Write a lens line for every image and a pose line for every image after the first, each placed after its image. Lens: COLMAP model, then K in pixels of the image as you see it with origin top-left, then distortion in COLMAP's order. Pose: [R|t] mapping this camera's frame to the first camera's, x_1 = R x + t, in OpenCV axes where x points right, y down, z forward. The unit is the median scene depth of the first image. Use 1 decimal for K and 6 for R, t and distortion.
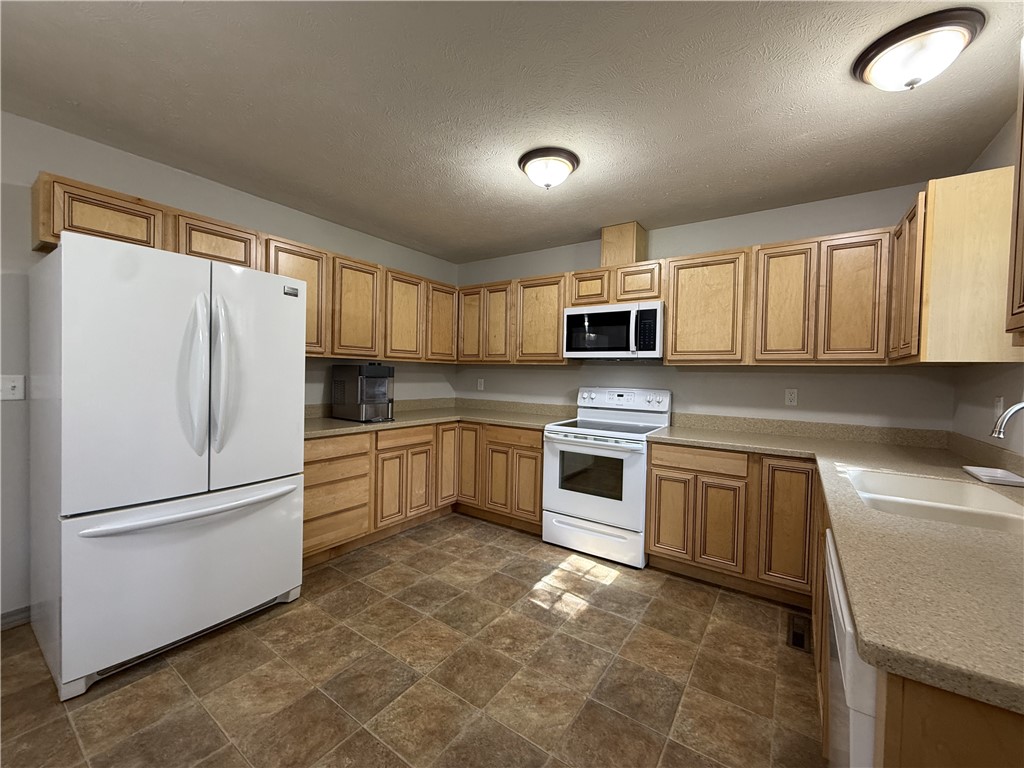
lens RADIAL K [[407.3, 0, 510.3], [0, 407.3, 385.6], [0, 0, 1]] dist [-0.003757, 0.001059]
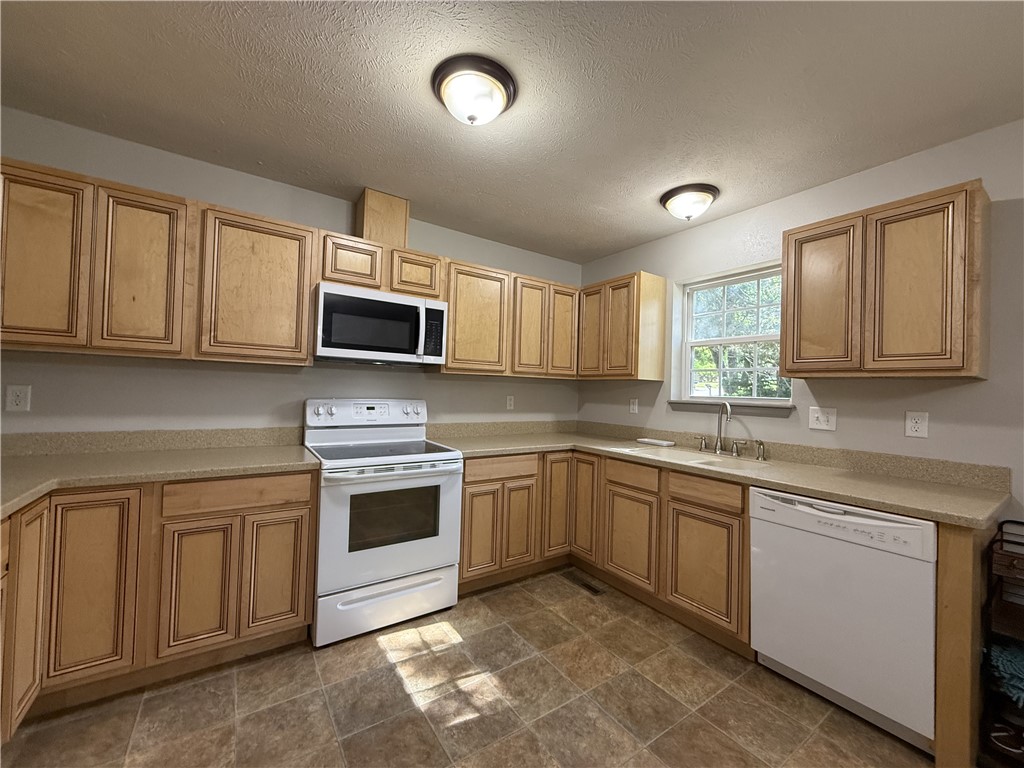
lens RADIAL K [[407.3, 0, 510.9], [0, 407.3, 383.2], [0, 0, 1]] dist [-0.003757, 0.001059]
pose [[0.356223, 0.005752, 0.934383, -0.445224], [0.004716, 0.999957, -0.007953, -0.019715], [-0.934389, 0.007240, 0.356180, 0.556494]]
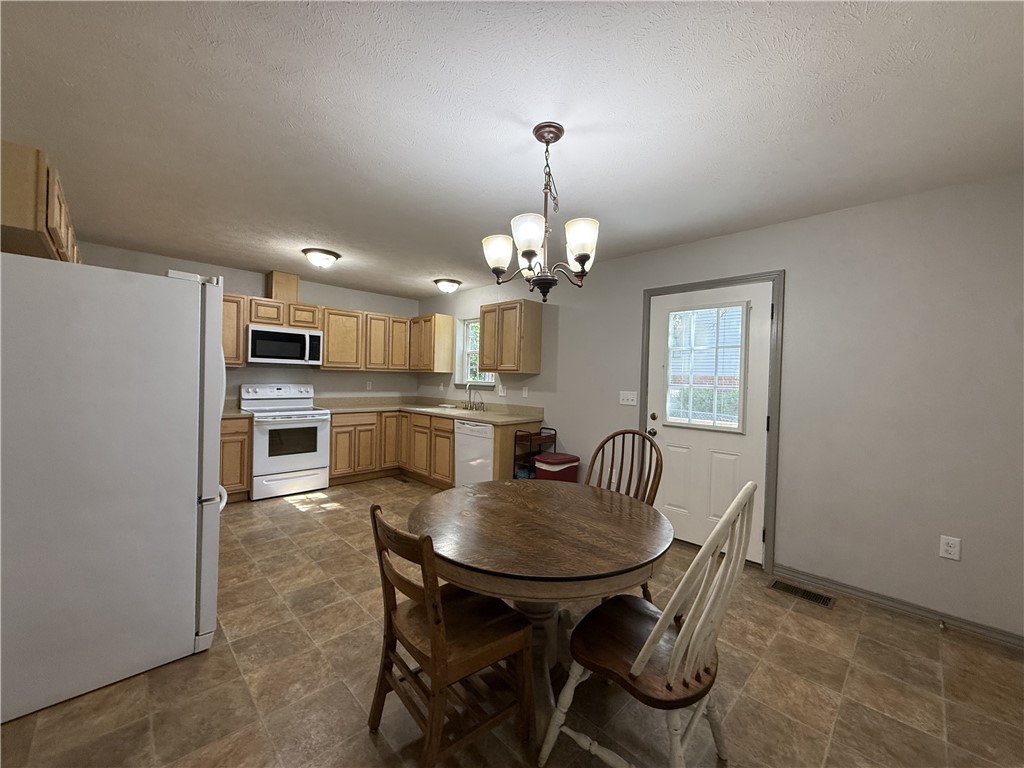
lens RADIAL K [[407.3, 0, 511.8], [0, 407.3, 380.8], [0, 0, 1]] dist [-0.003757, 0.001059]
pose [[0.182070, -0.024954, 0.982969, -1.187468], [0.008808, 0.999679, 0.023746, -0.037414], [-0.983246, 0.004334, 0.182232, -0.083470]]
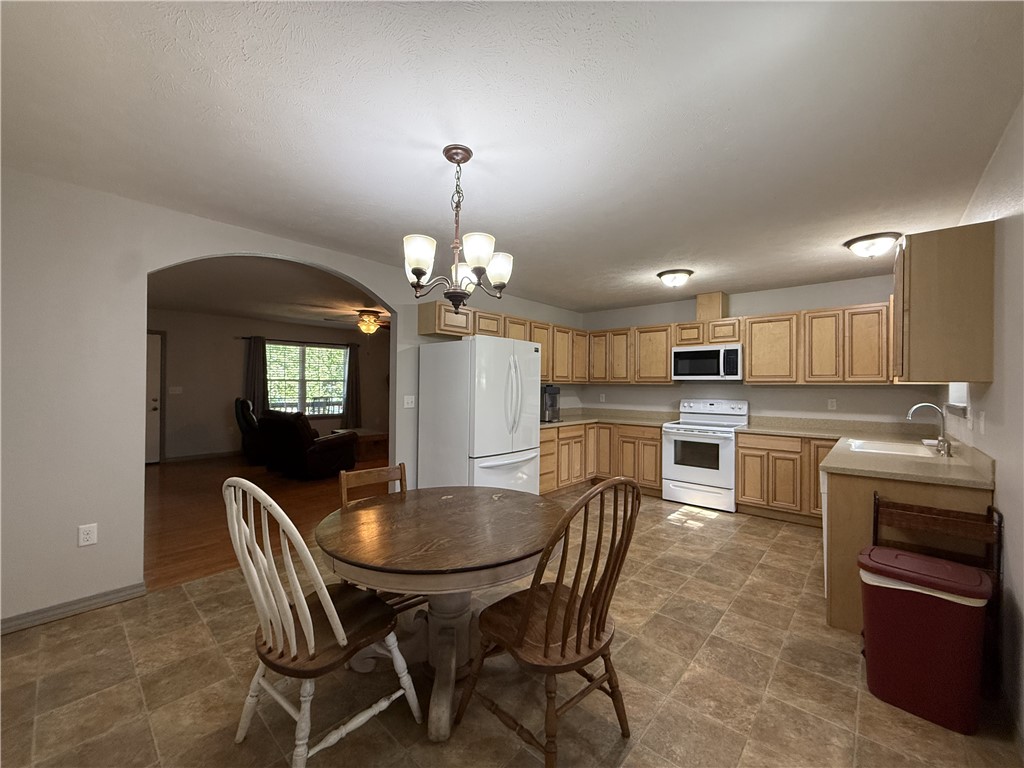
lens RADIAL K [[407.3, 0, 510.6], [0, 407.3, 387.3], [0, 0, 1]] dist [-0.003757, 0.001059]
pose [[0.992541, -0.013057, -0.121208, -0.335706], [0.009783, 0.999572, -0.027571, -0.005970], [0.121516, 0.026180, 0.992244, -0.686379]]
